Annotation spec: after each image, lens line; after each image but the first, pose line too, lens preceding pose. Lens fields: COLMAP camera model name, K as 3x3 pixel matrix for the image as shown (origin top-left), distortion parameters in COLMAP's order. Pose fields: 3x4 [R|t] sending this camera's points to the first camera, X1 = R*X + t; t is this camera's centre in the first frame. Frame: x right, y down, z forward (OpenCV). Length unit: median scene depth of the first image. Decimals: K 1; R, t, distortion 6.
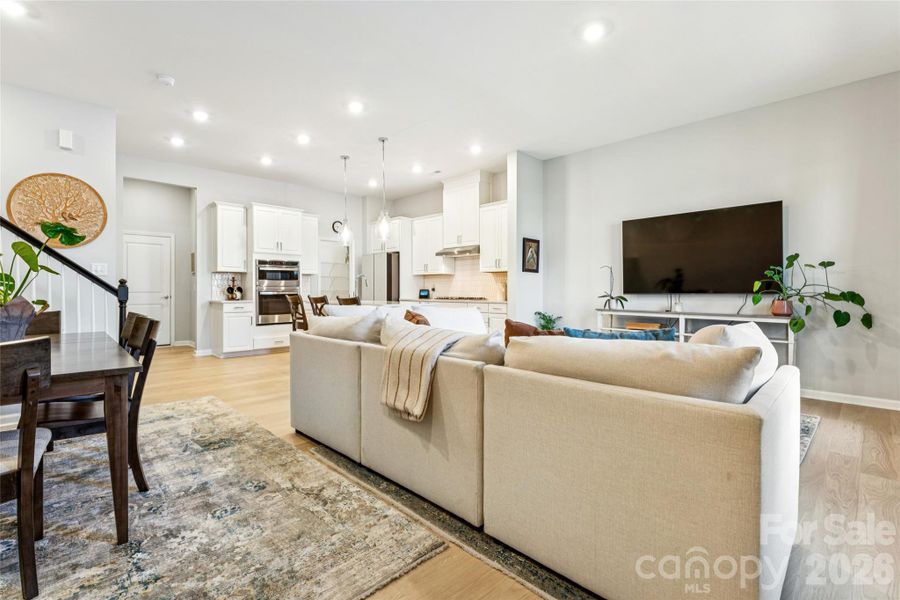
lens RADIAL K [[421.0, 0, 433.3], [0, 421.0, 295.8], [0, 0, 1]] dist [0.000732, -0.002004]
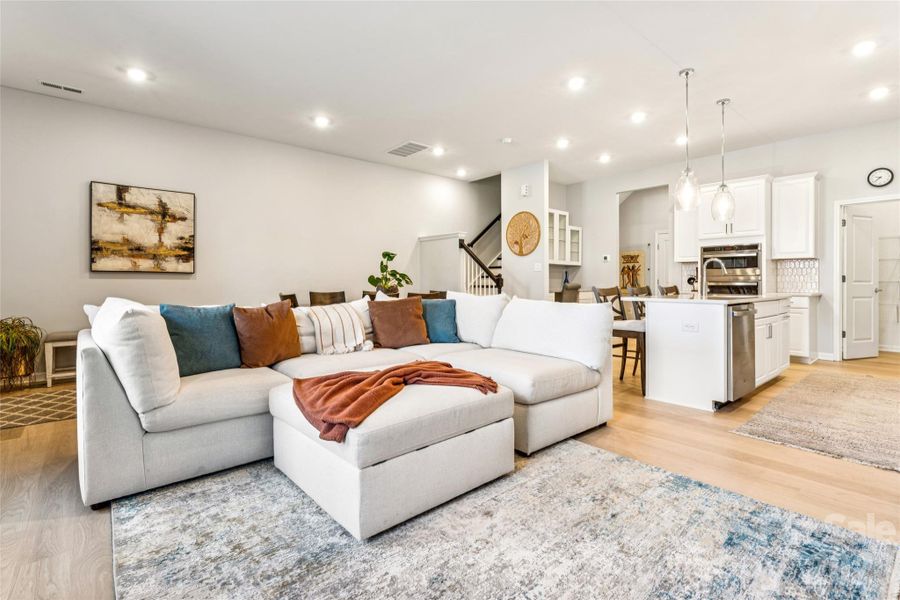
lens RADIAL K [[421.0, 0, 456.8], [0, 421.0, 279.5], [0, 0, 1]] dist [0.000732, -0.002004]
pose [[-0.018130, -0.006529, -0.999814, 0.485558], [-0.011614, 0.999913, -0.006319, -0.003932], [0.999768, 0.011498, -0.018204, 0.478720]]
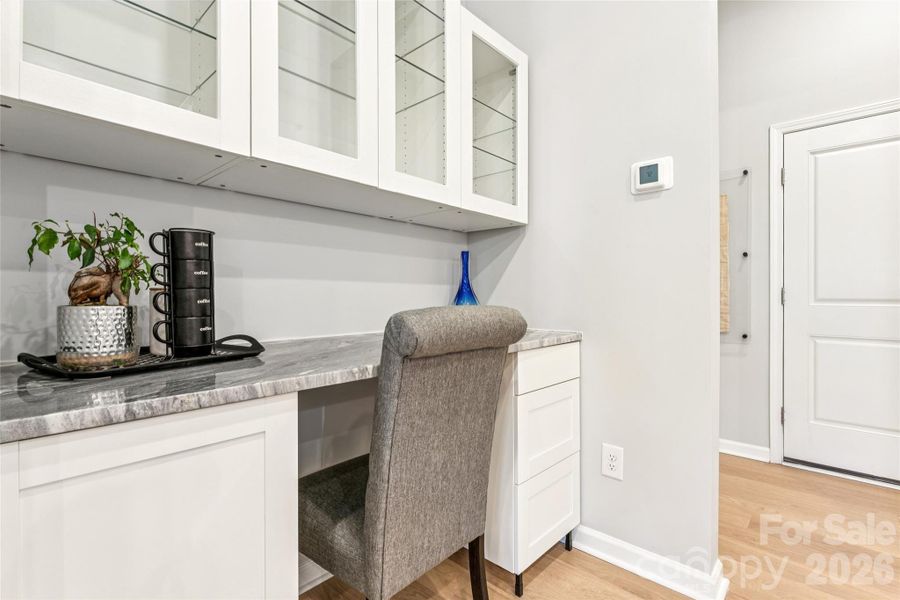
lens RADIAL K [[421.0, 0, 464.6], [0, 421.0, 293.4], [0, 0, 1]] dist [0.000732, -0.002004]
pose [[0.116423, -0.006944, -0.993175, -0.459762], [-0.010877, 0.999907, -0.008266, -0.008267], [0.993140, 0.011765, 0.116337, 0.741110]]
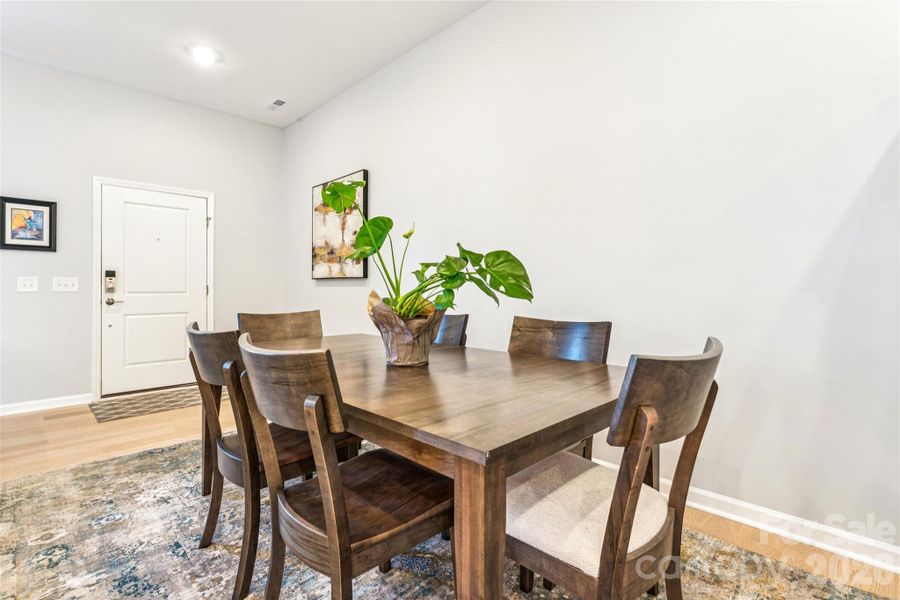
lens RADIAL K [[421.0, 0, 446.9], [0, 421.0, 296.1], [0, 0, 1]] dist [0.000732, -0.002004]
pose [[-0.998977, 0.000551, -0.045216, -0.339451], [-0.000578, 0.999689, 0.024944, -0.004102], [0.045216, 0.024945, -0.998666, 0.556761]]
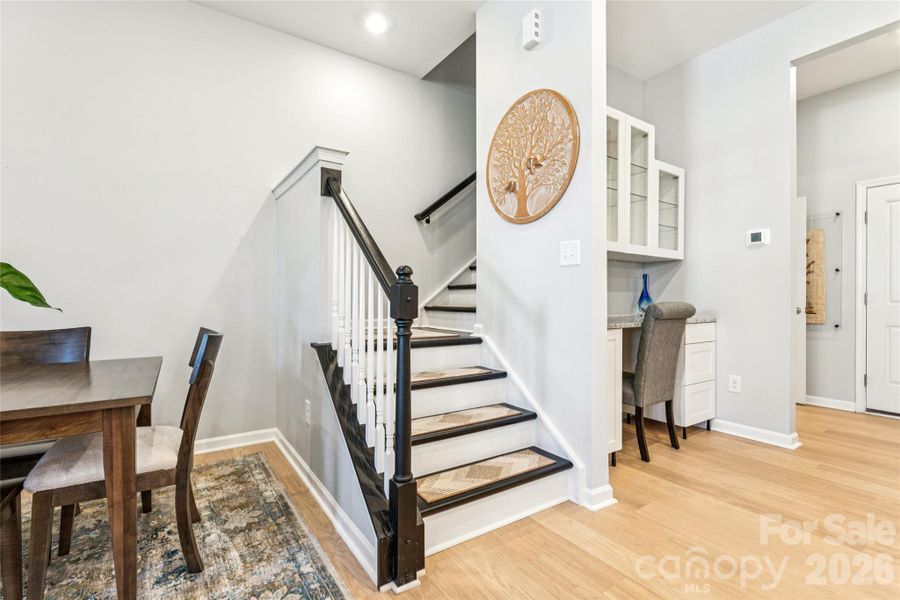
lens RADIAL K [[421.0, 0, 455.2], [0, 421.0, 299.6], [0, 0, 1]] dist [0.000732, -0.002004]
pose [[-0.130008, 0.001859, -0.991511, -0.188044], [-0.012005, 0.999922, 0.003449, -0.006143], [0.991440, 0.012352, -0.129976, 0.607165]]
